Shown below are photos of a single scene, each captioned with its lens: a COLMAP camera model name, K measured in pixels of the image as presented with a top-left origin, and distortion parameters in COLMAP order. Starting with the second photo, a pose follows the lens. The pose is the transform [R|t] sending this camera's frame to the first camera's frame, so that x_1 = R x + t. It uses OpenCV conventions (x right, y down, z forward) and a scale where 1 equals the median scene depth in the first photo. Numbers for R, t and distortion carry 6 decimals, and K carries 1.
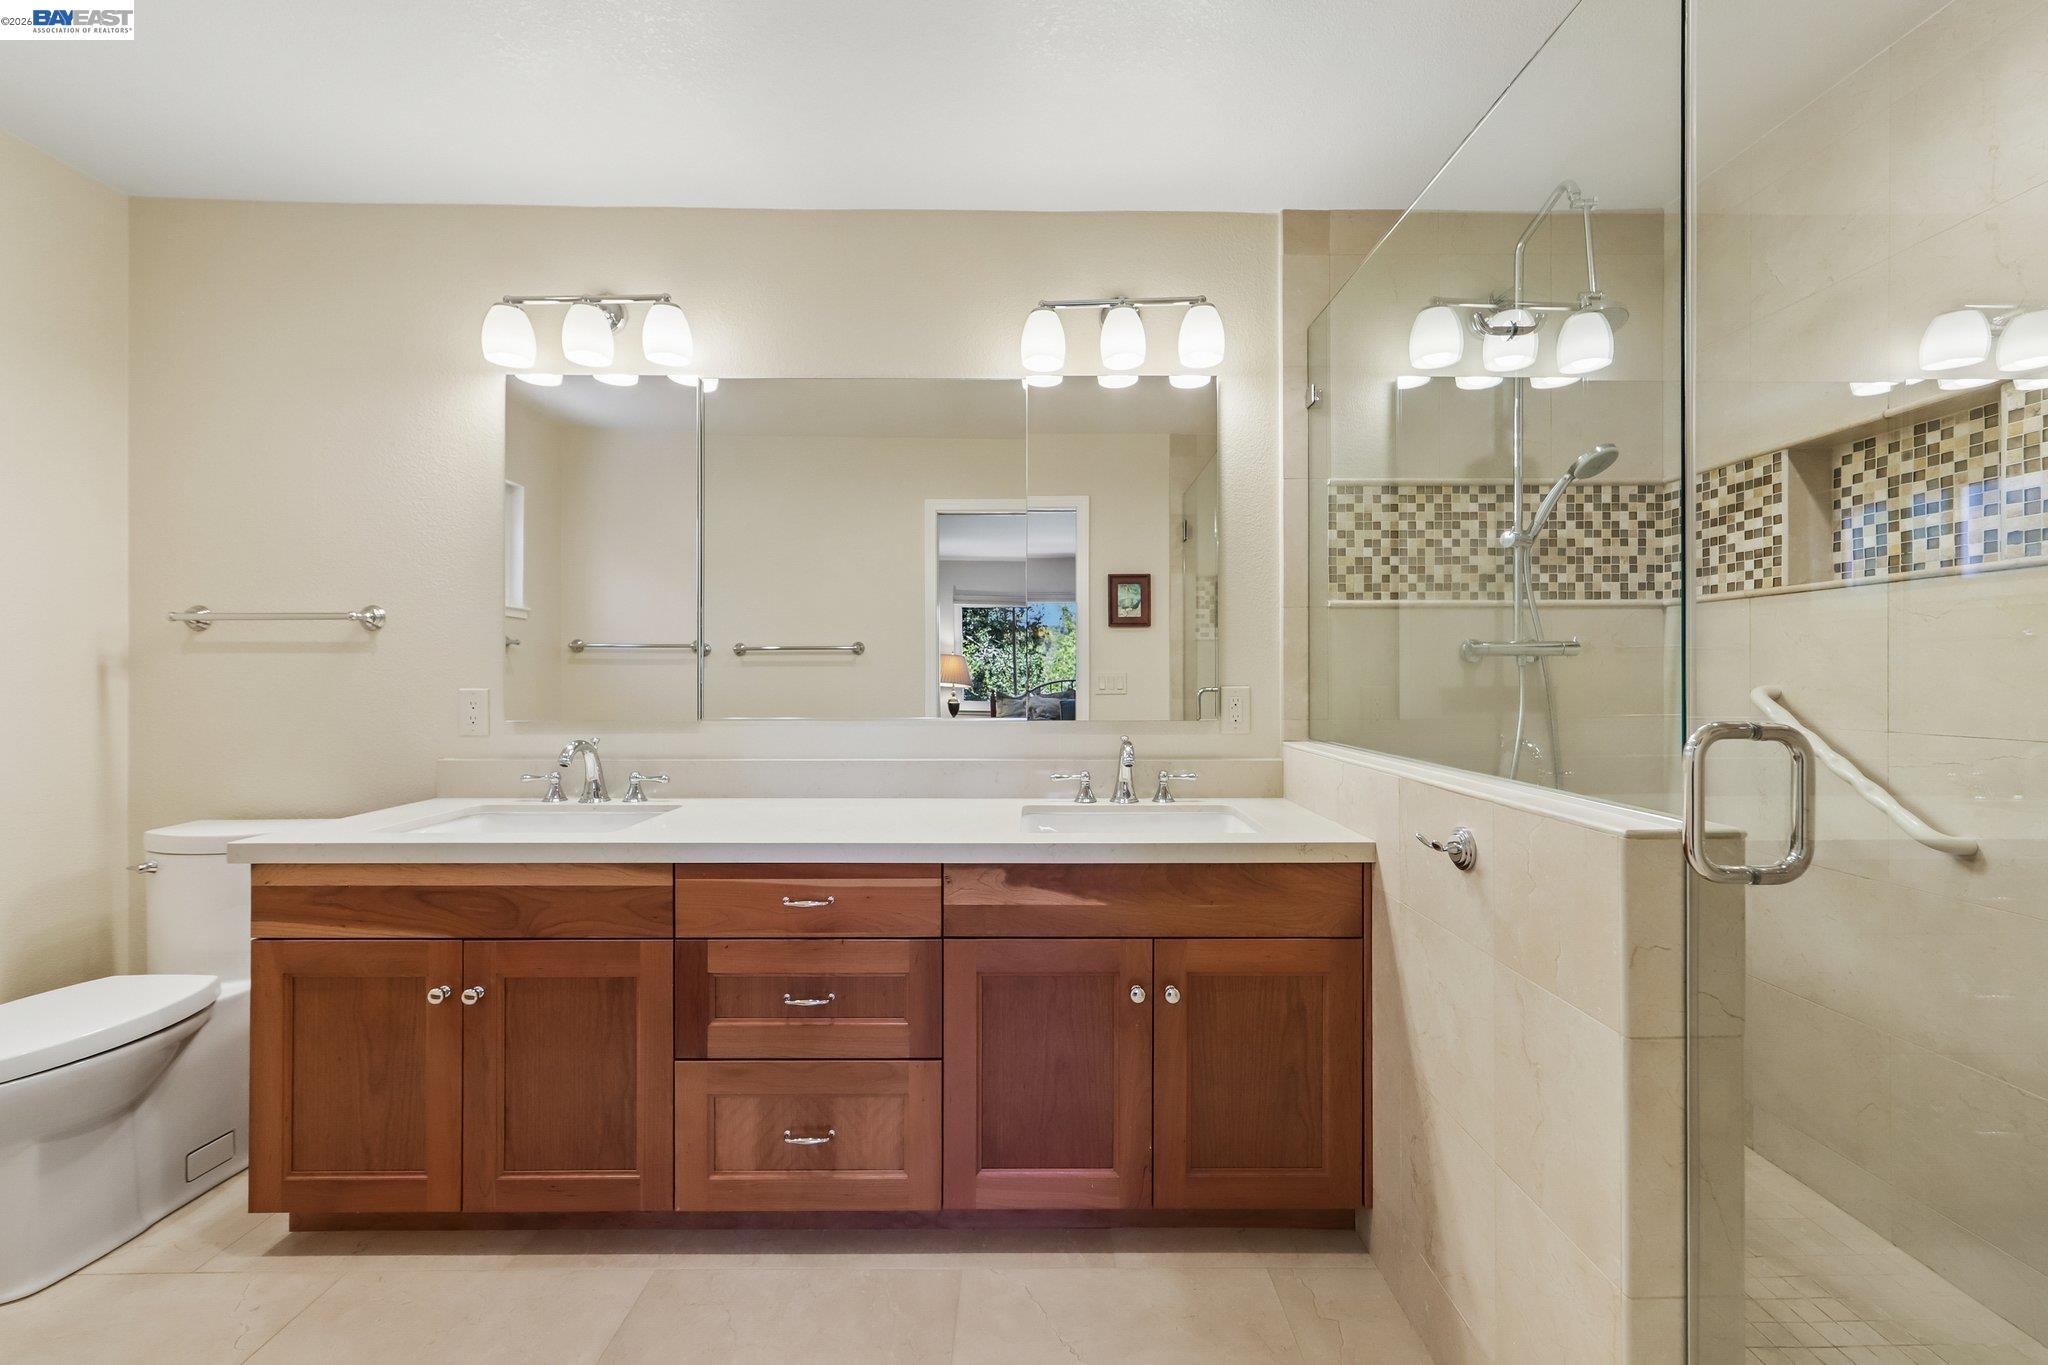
lens RADIAL K [[825.2, 0, 1029.3], [0, 825.2, 673.1], [0, 0, 1]] dist [-0.001185, 0.000171]
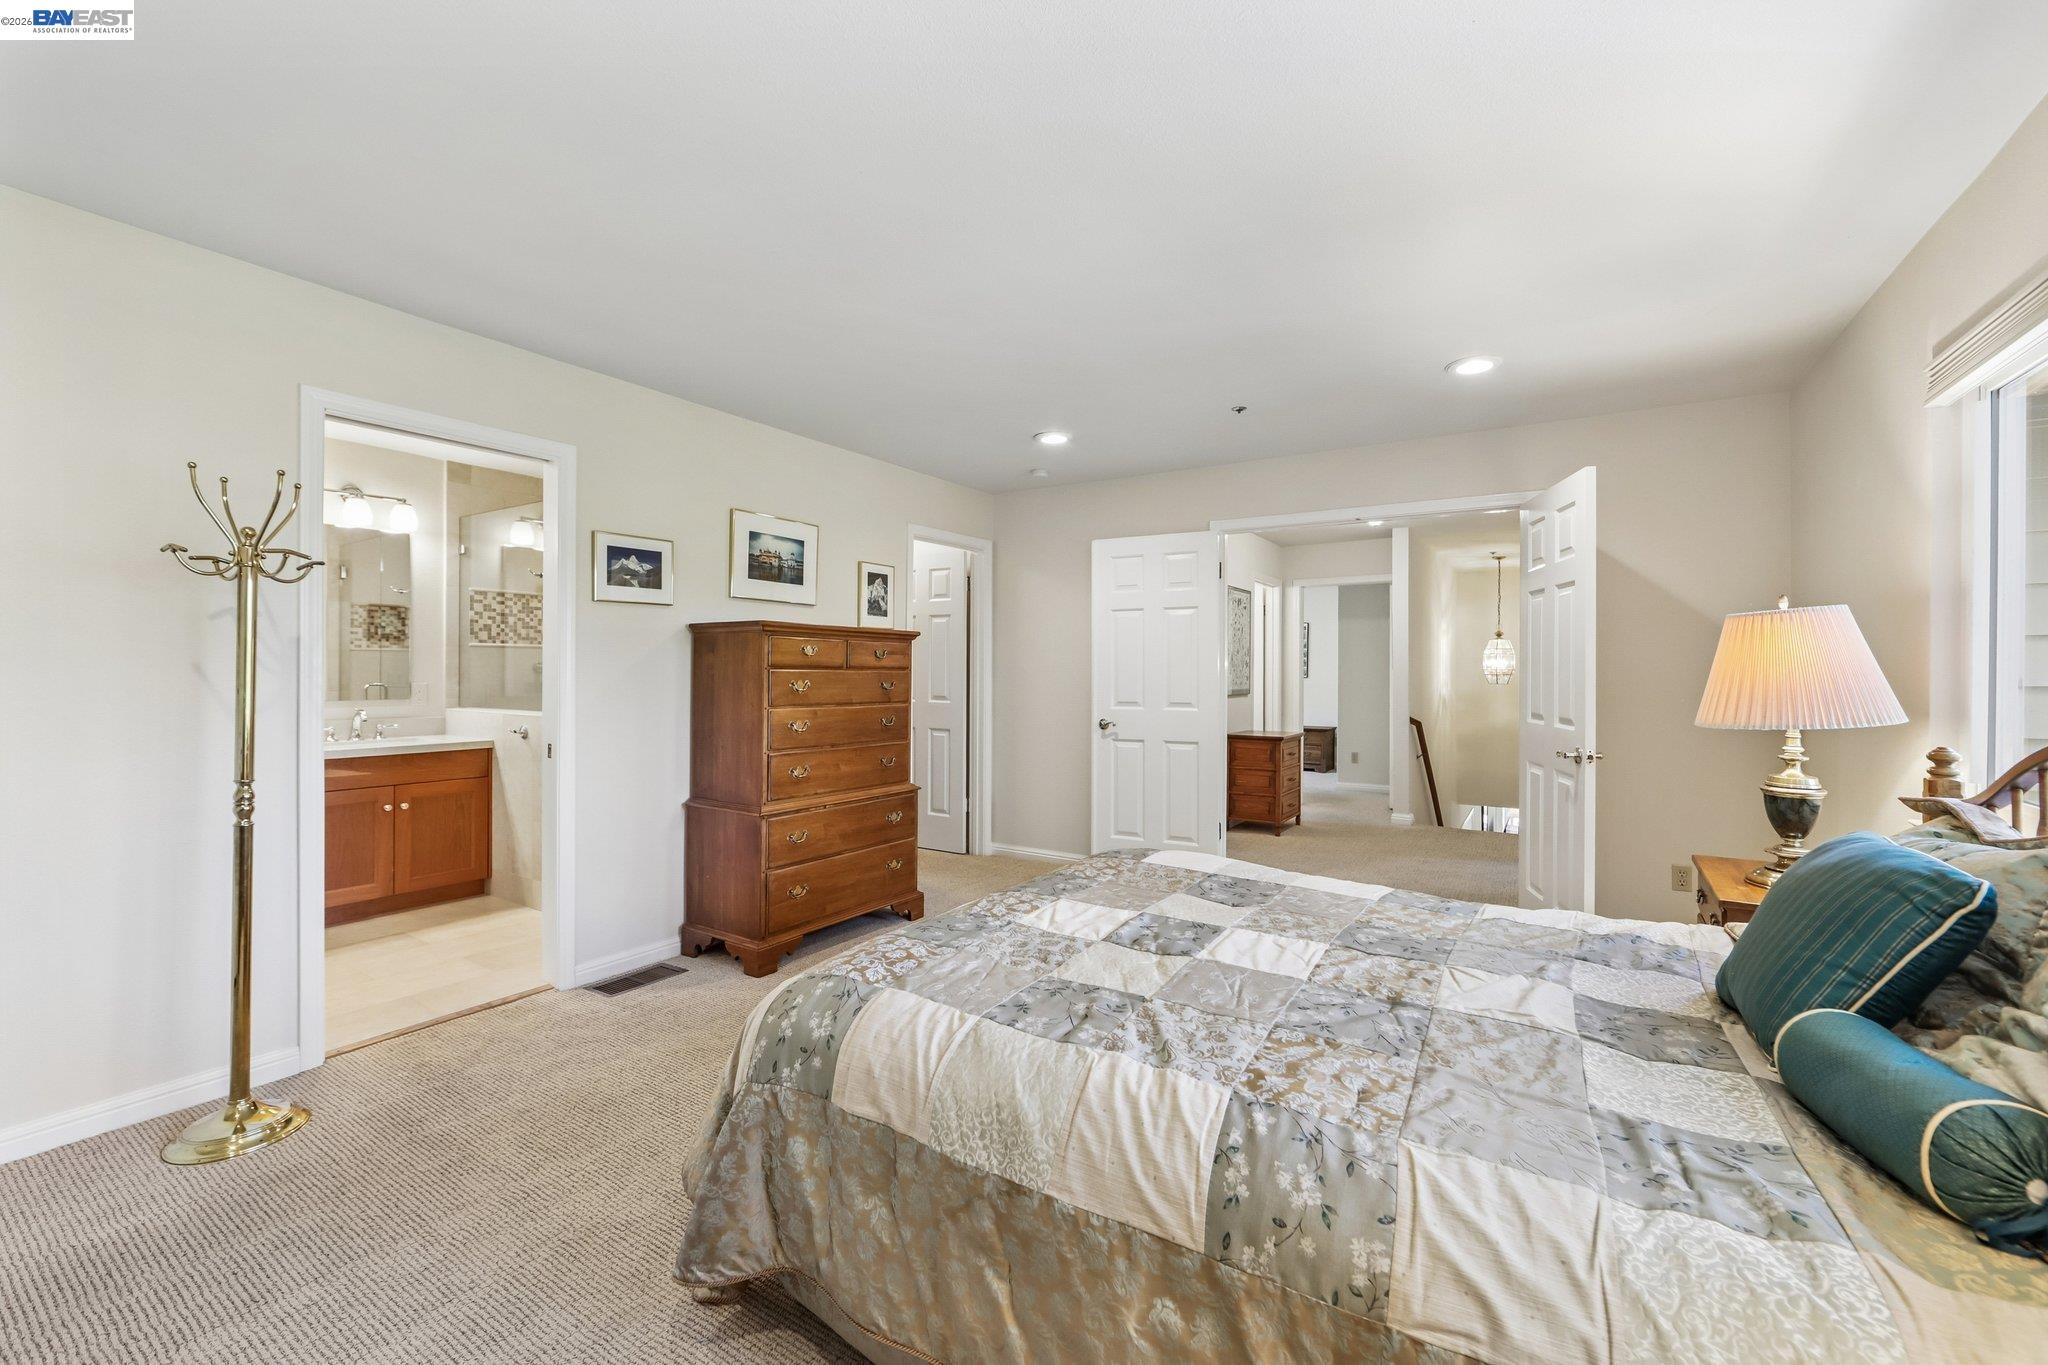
lens RADIAL K [[825.2, 0, 1029.3], [0, 825.2, 673.1], [0, 0, 1]] dist [-0.001185, 0.000171]
pose [[0.556682, 0.002325, 0.830723, -0.632012], [-0.006846, 0.999975, 0.001789, -0.022008], [-0.830698, -0.006683, 0.556684, -1.459727]]
